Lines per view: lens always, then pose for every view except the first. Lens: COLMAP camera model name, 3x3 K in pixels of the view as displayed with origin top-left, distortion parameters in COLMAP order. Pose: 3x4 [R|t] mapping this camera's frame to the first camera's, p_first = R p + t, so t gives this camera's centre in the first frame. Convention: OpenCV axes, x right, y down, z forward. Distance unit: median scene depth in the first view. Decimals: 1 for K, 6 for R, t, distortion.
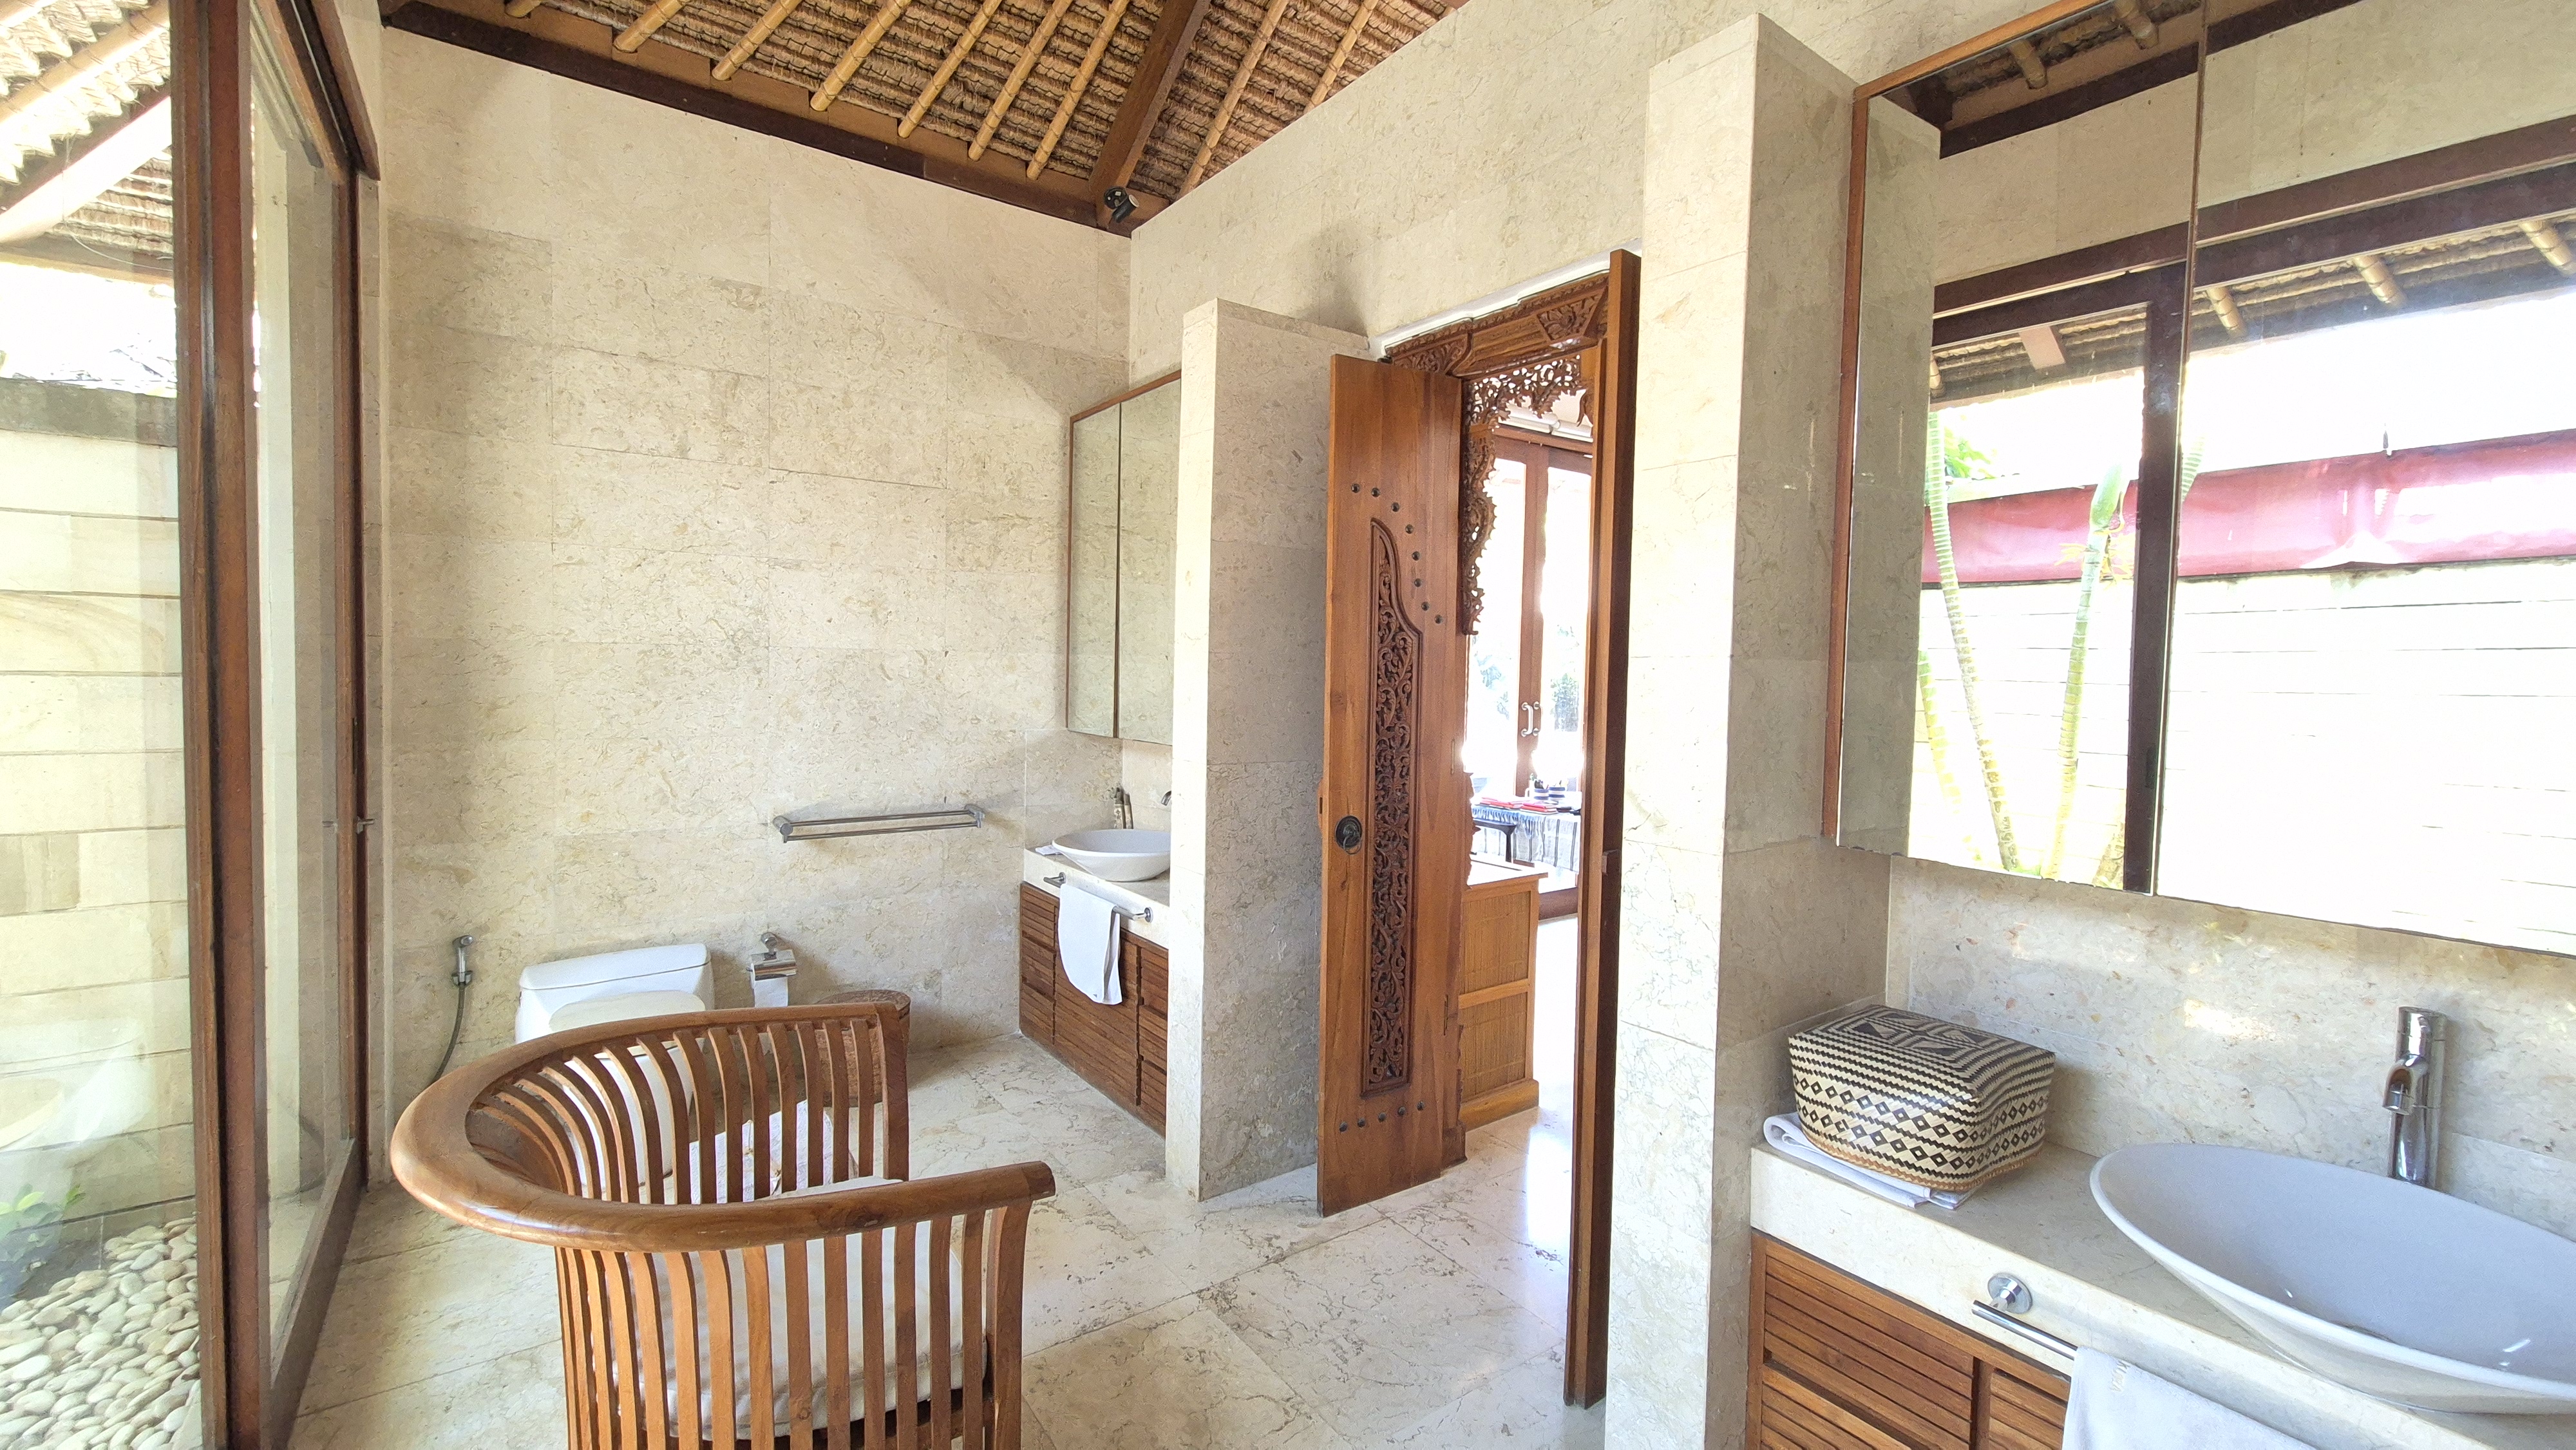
lens RADIAL K [[1054.4, 0, 1299.2], [0, 1054.4, 724.0], [0, 0, 1]] dist [0.002191, -0.000193]
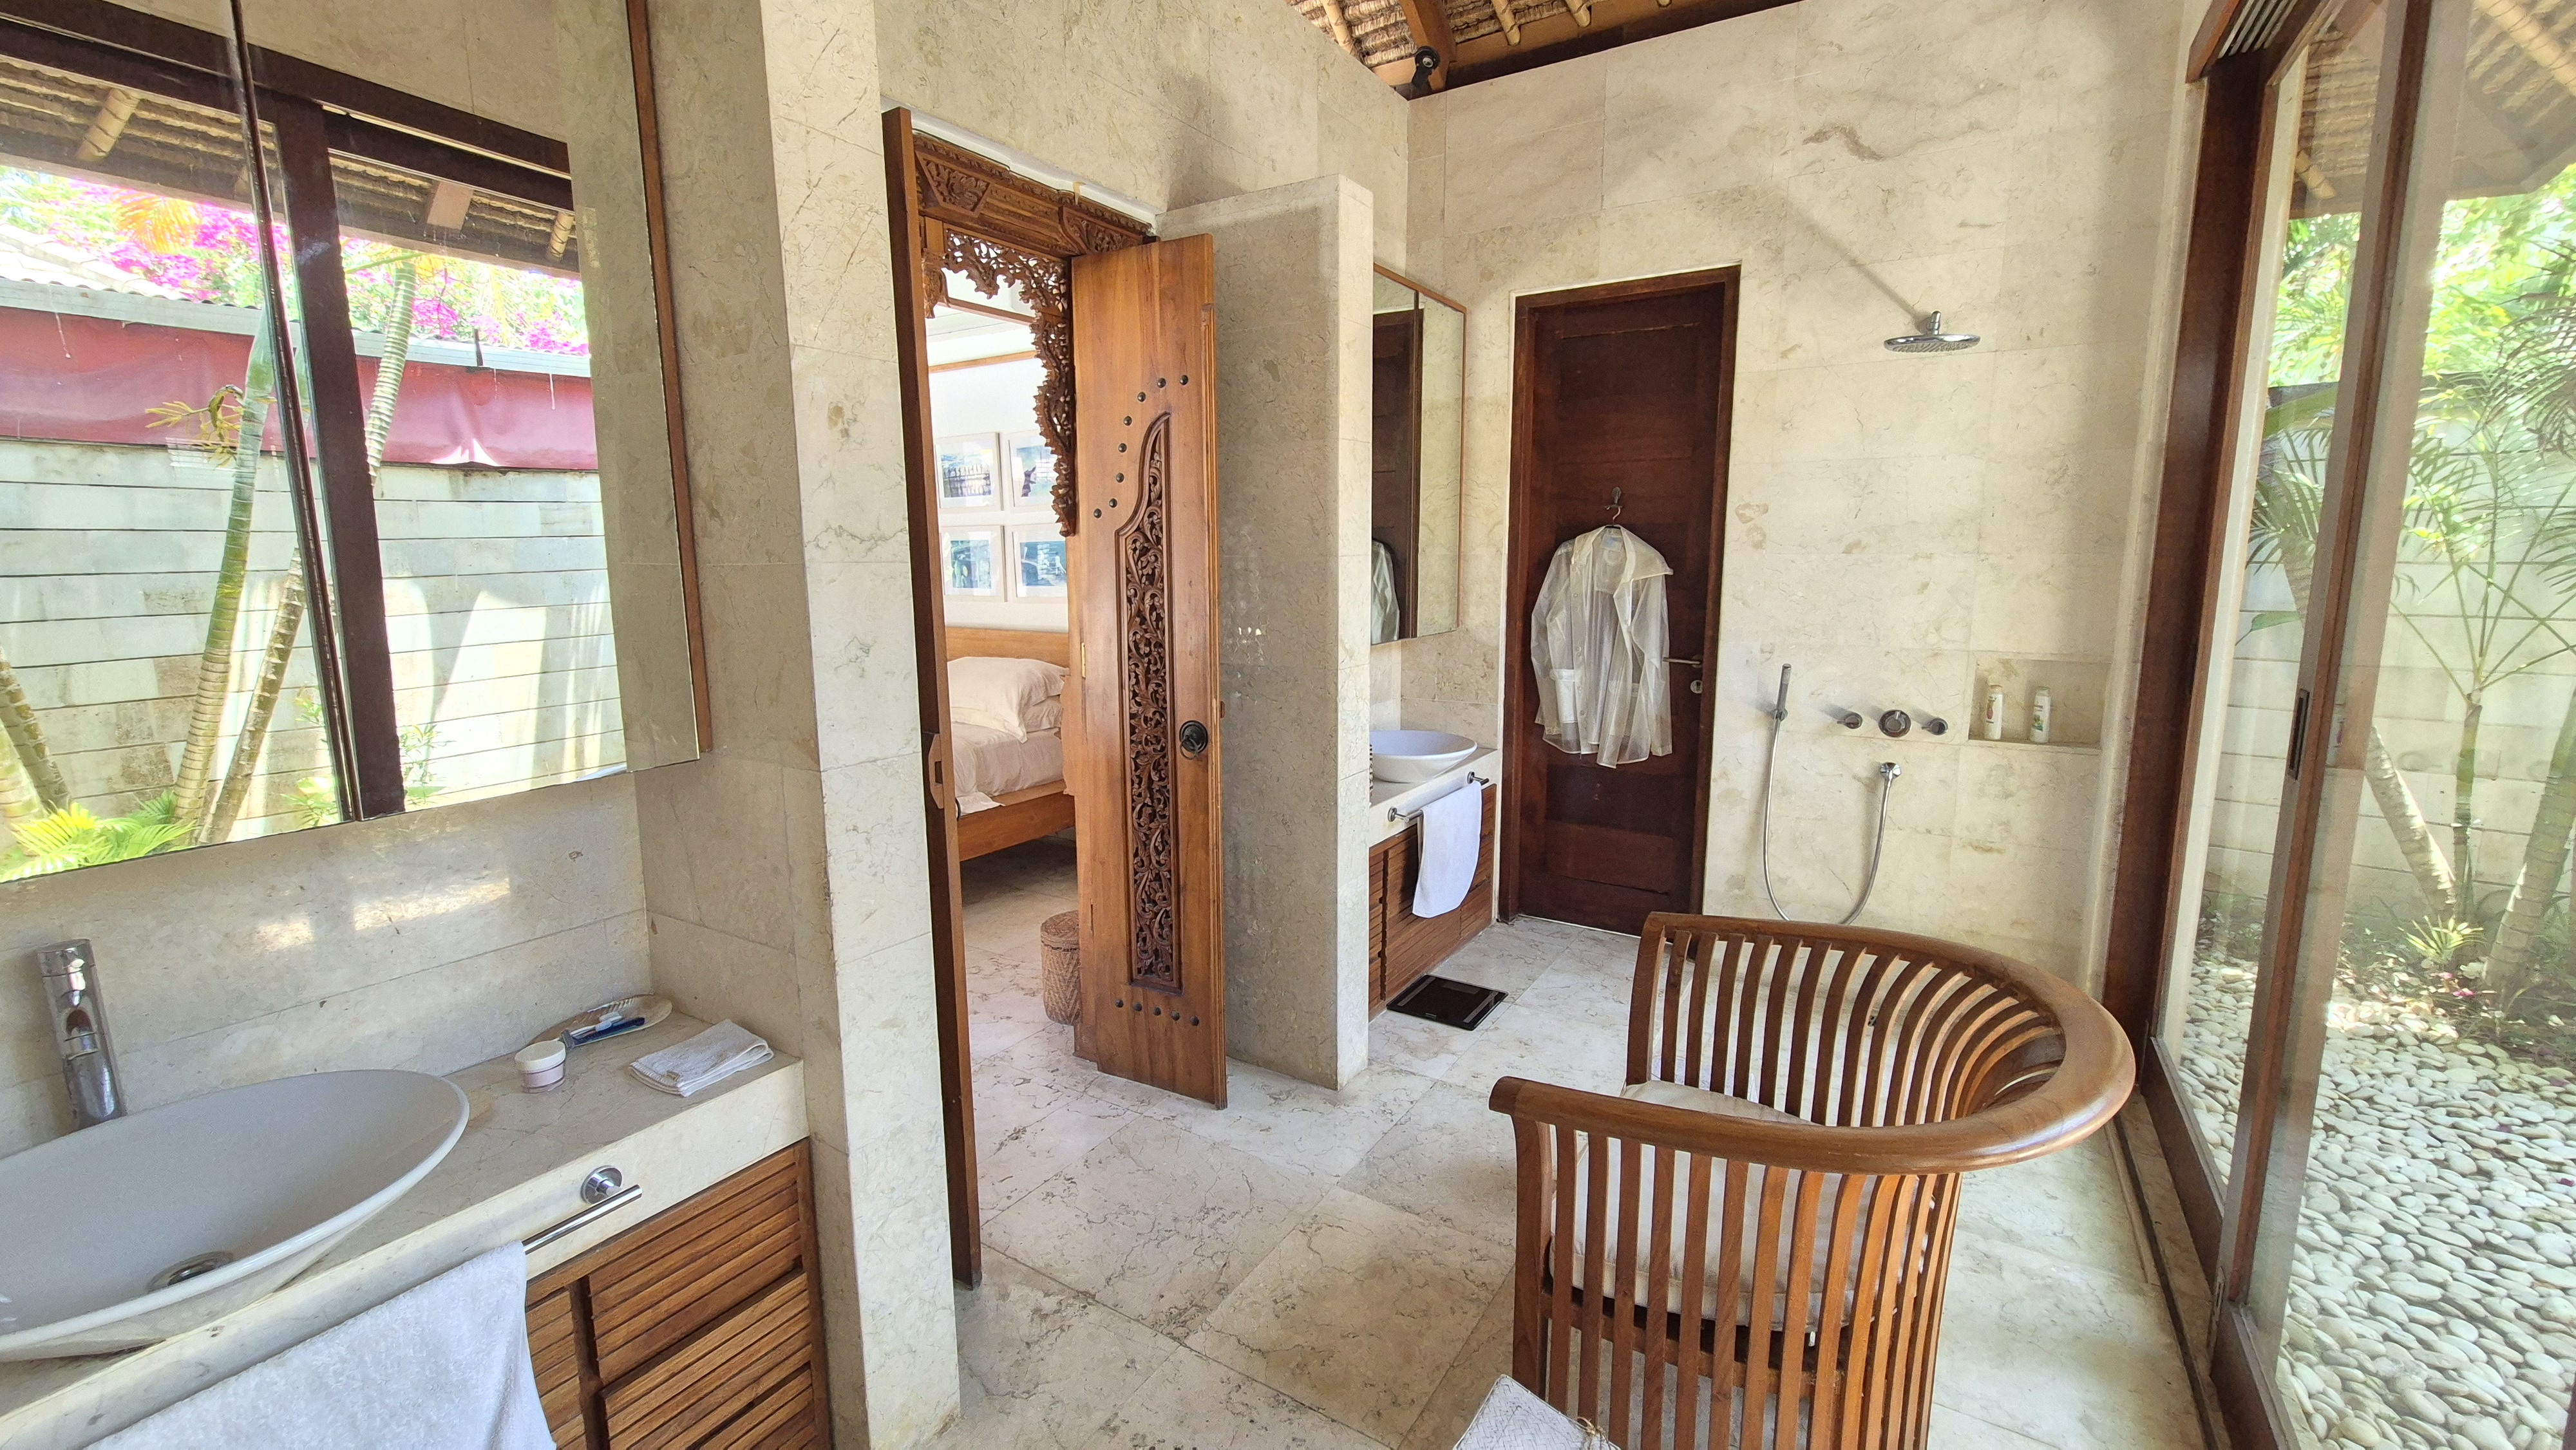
lens RADIAL K [[1054.4, 0, 1294.5], [0, 1054.4, 724.7], [0, 0, 1]] dist [0.002191, -0.000193]
pose [[-0.391932, -0.150377, 0.907621, -0.450266], [0.042581, 0.982529, 0.181175, -0.043699], [-0.919008, 0.109656, -0.378681, 0.657437]]
